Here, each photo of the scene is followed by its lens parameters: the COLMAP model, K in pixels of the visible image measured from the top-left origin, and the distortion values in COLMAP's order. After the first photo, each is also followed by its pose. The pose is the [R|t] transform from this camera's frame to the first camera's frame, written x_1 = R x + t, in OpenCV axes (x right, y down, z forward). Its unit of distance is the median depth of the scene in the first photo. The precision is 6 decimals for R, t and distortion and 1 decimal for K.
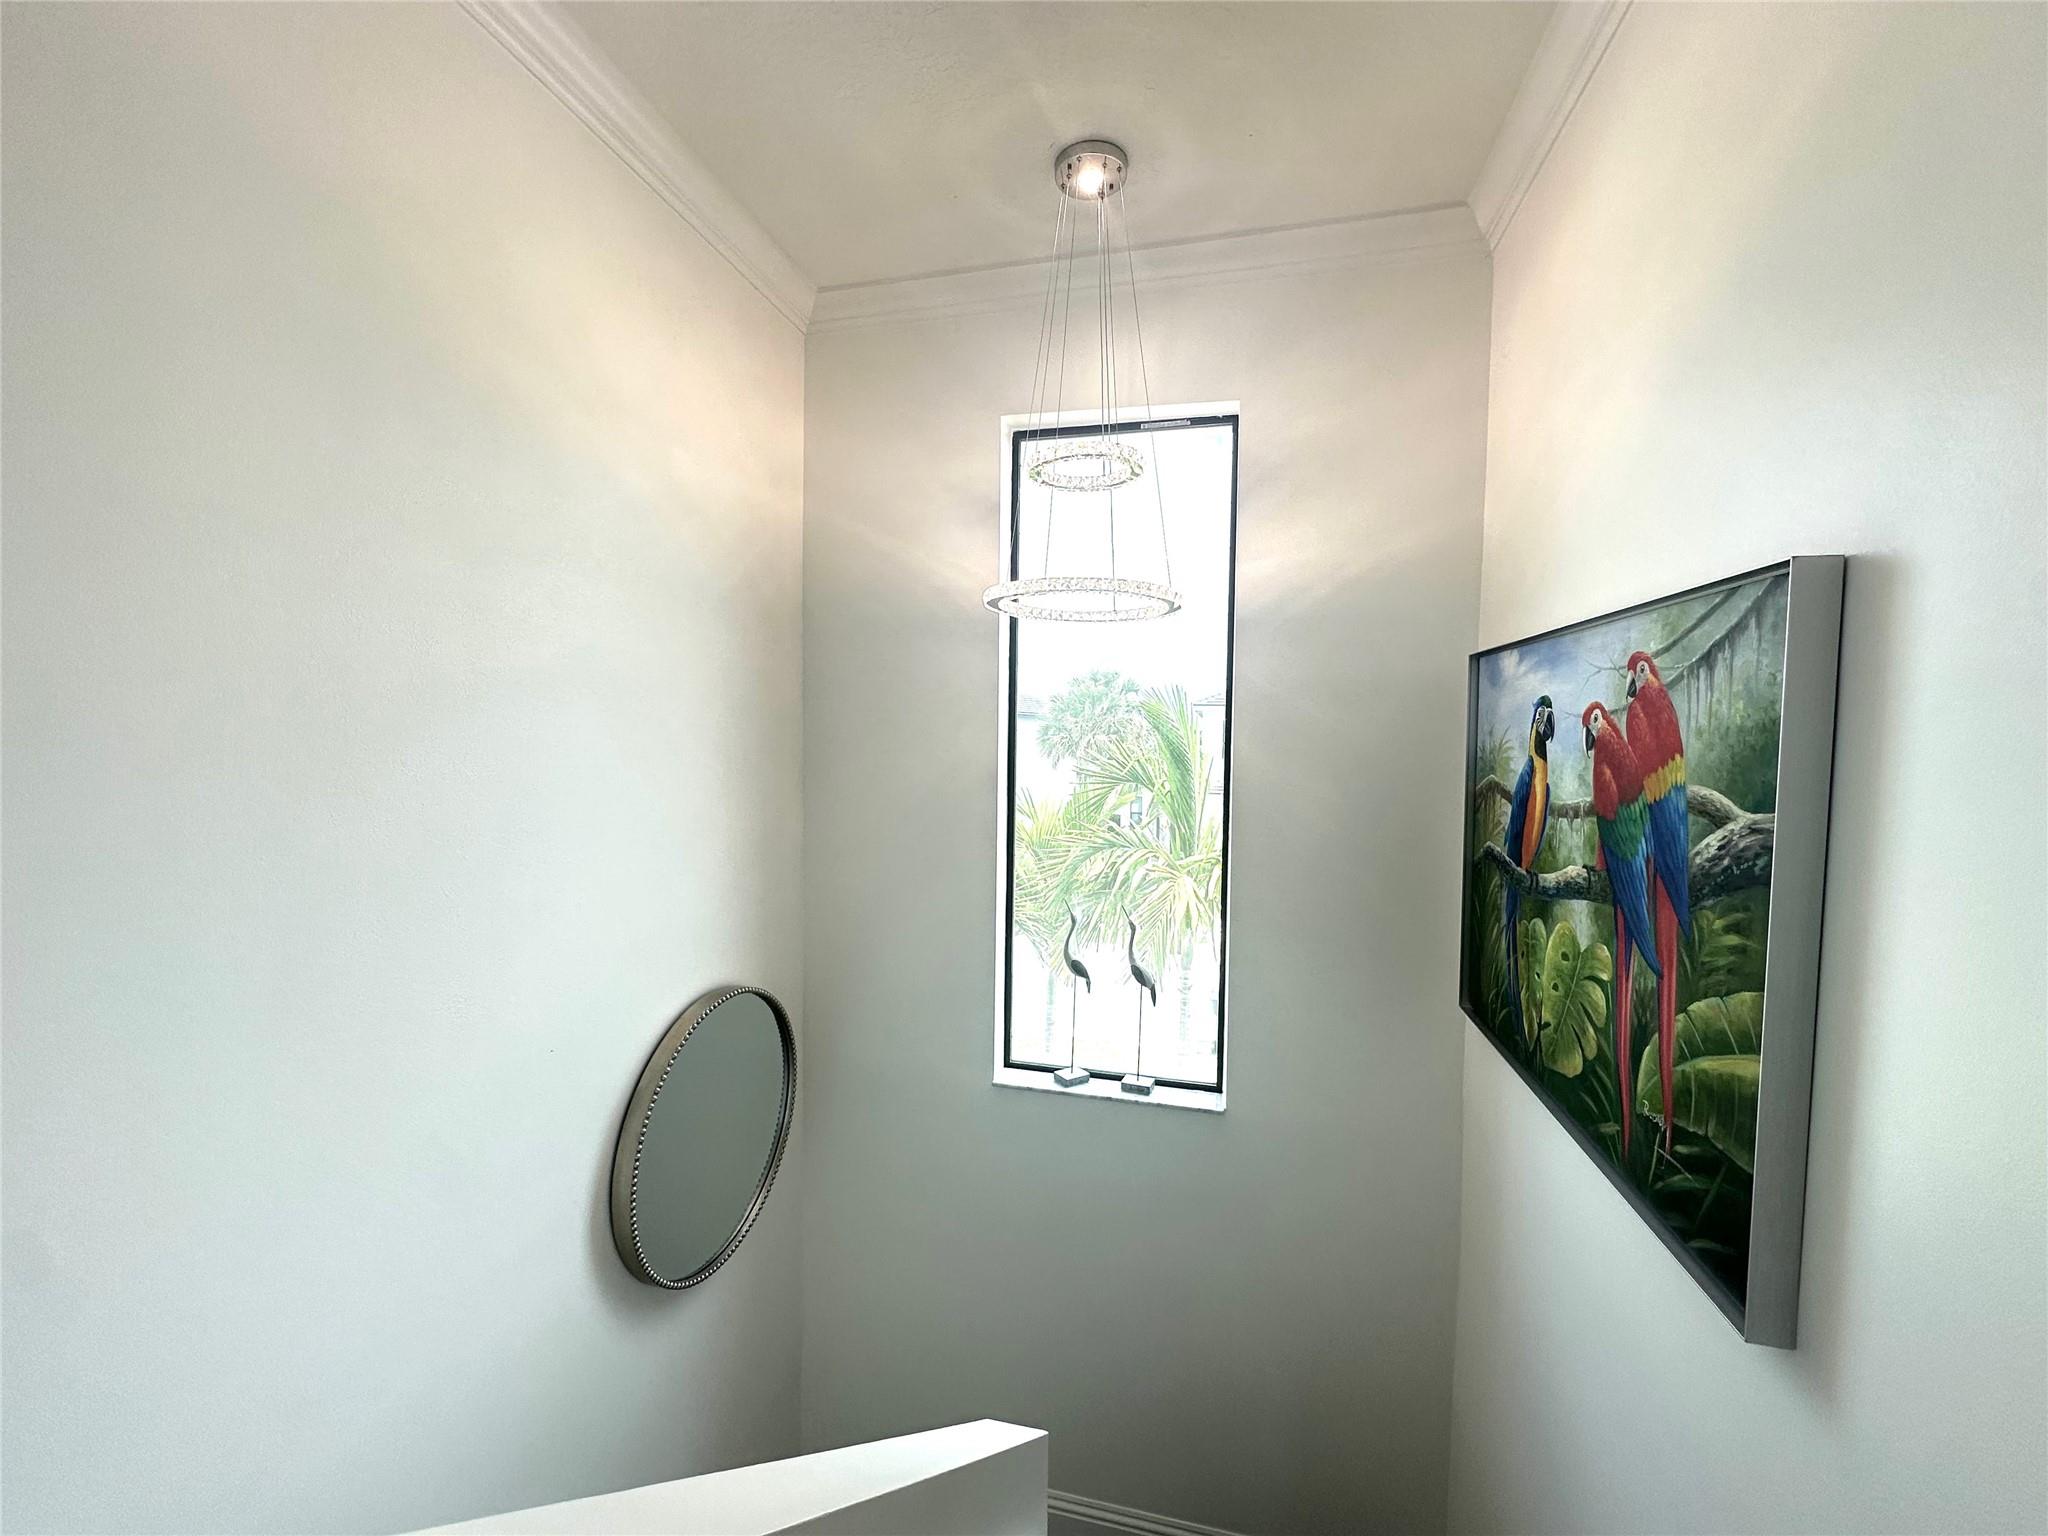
lens RADIAL K [[820.3, 0, 1030.5], [0, 820.3, 767.4], [0, 0, 1]] dist [0.000040, -0.000154]
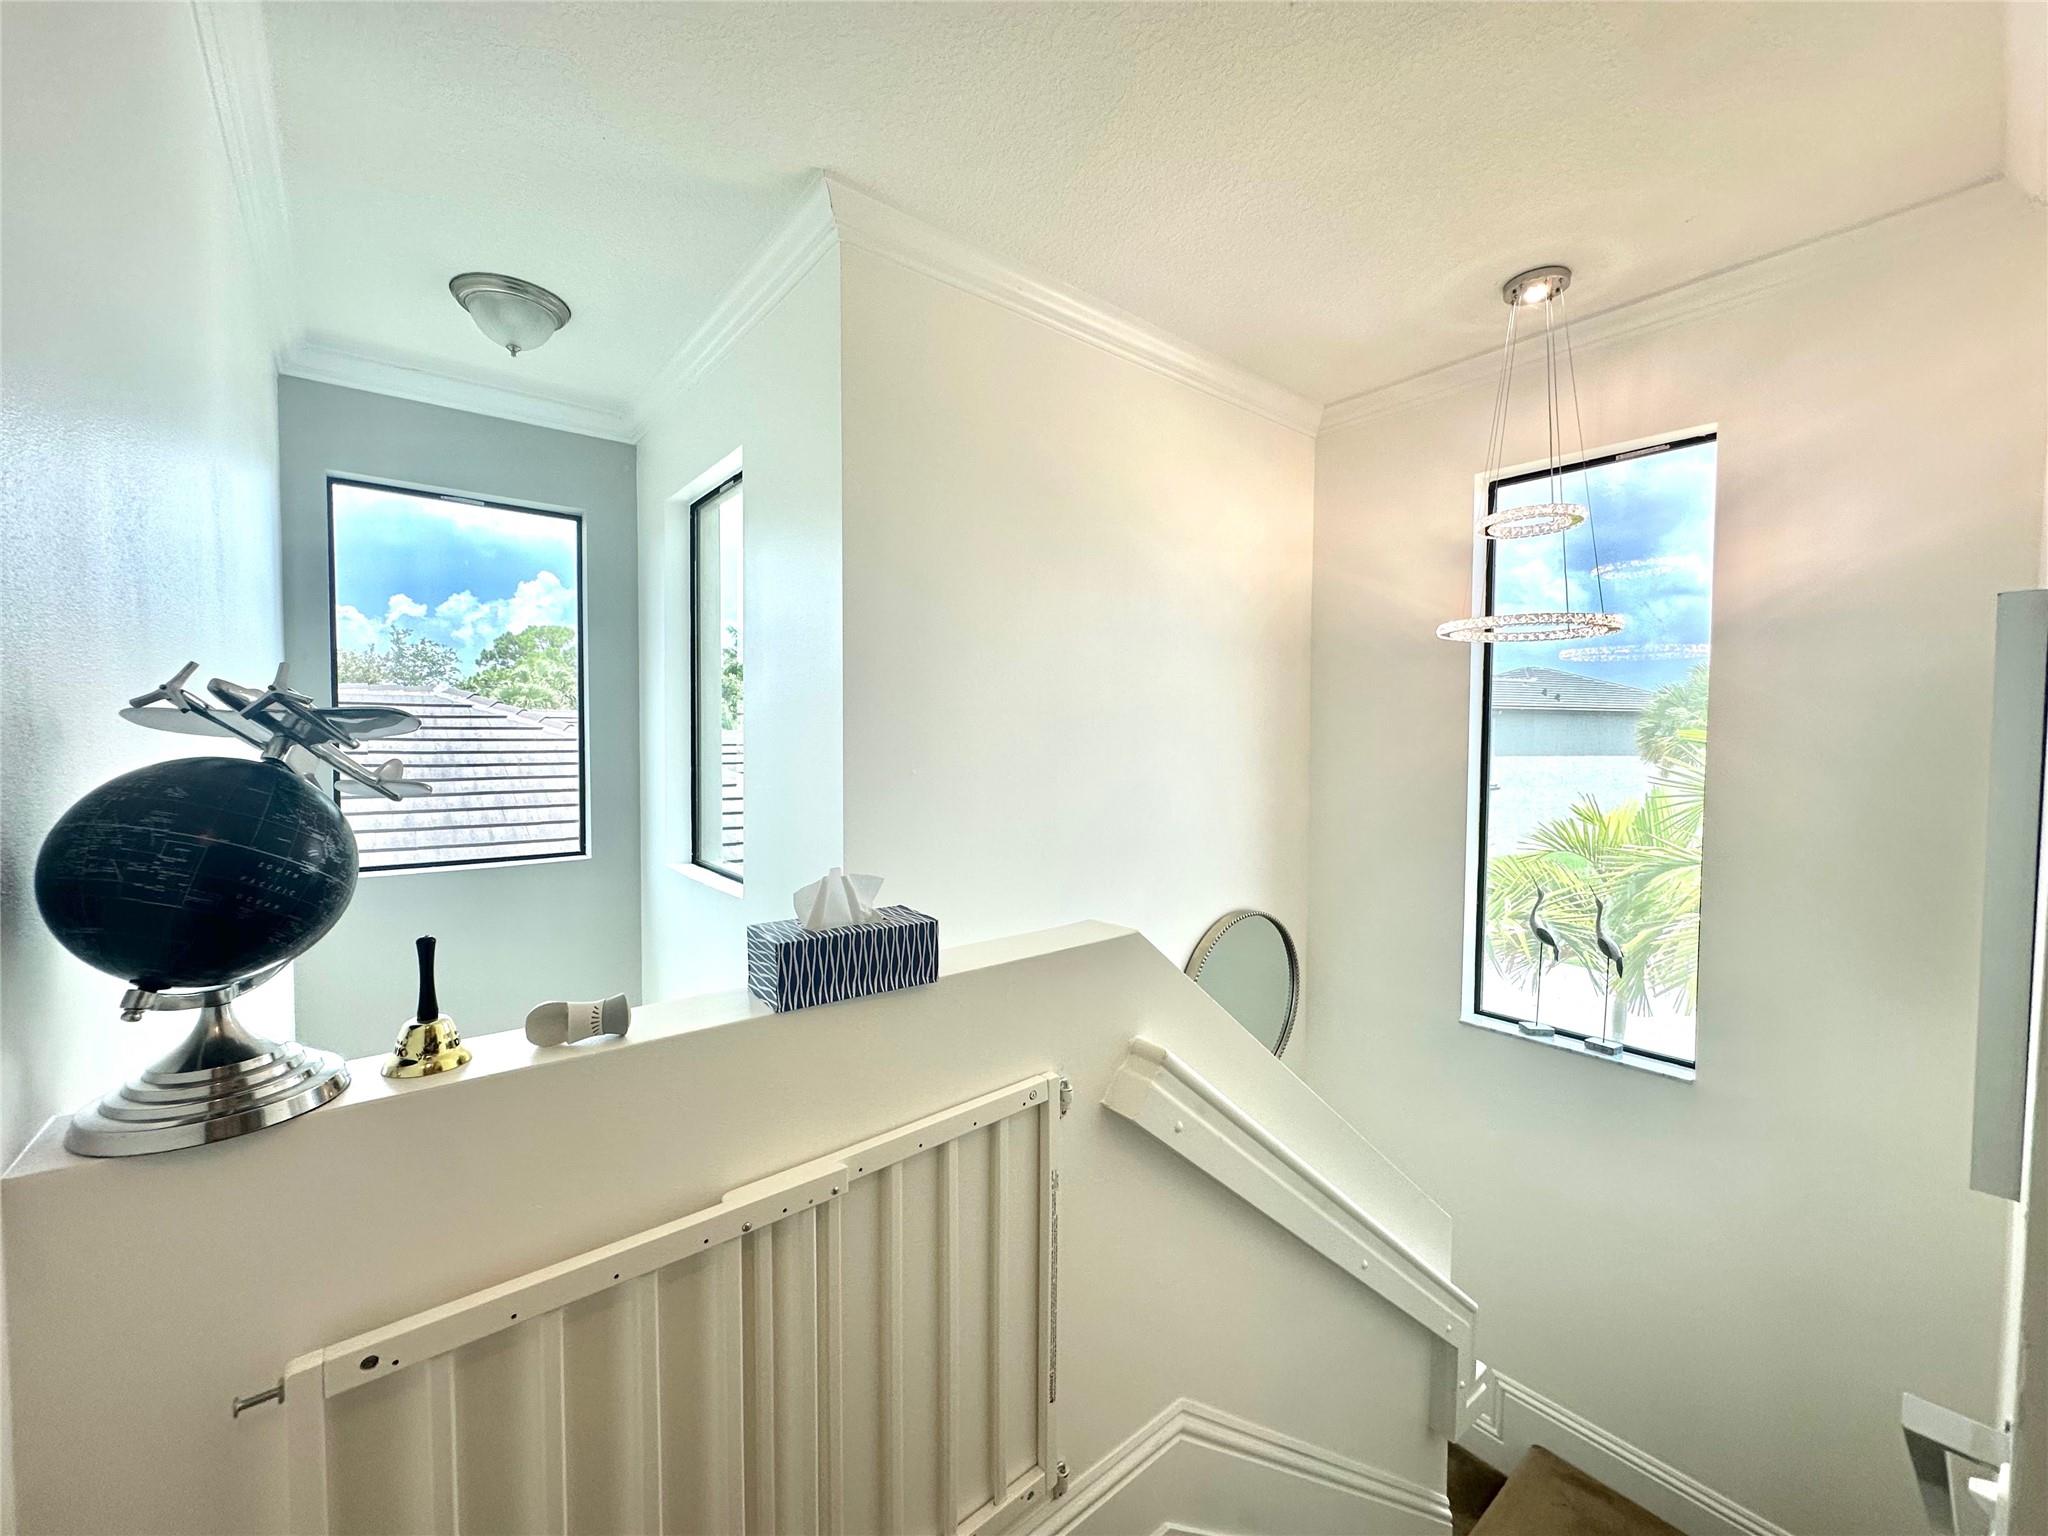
lens RADIAL K [[820.3, 0, 1027.2], [0, 820.3, 765.8], [0, 0, 1]] dist [0.000040, -0.000154]
pose [[0.801300, 0.011521, -0.598152, 0.164617], [-0.017132, 0.999846, -0.003692, 0.021517], [0.598018, 0.013206, 0.801374, -0.368954]]
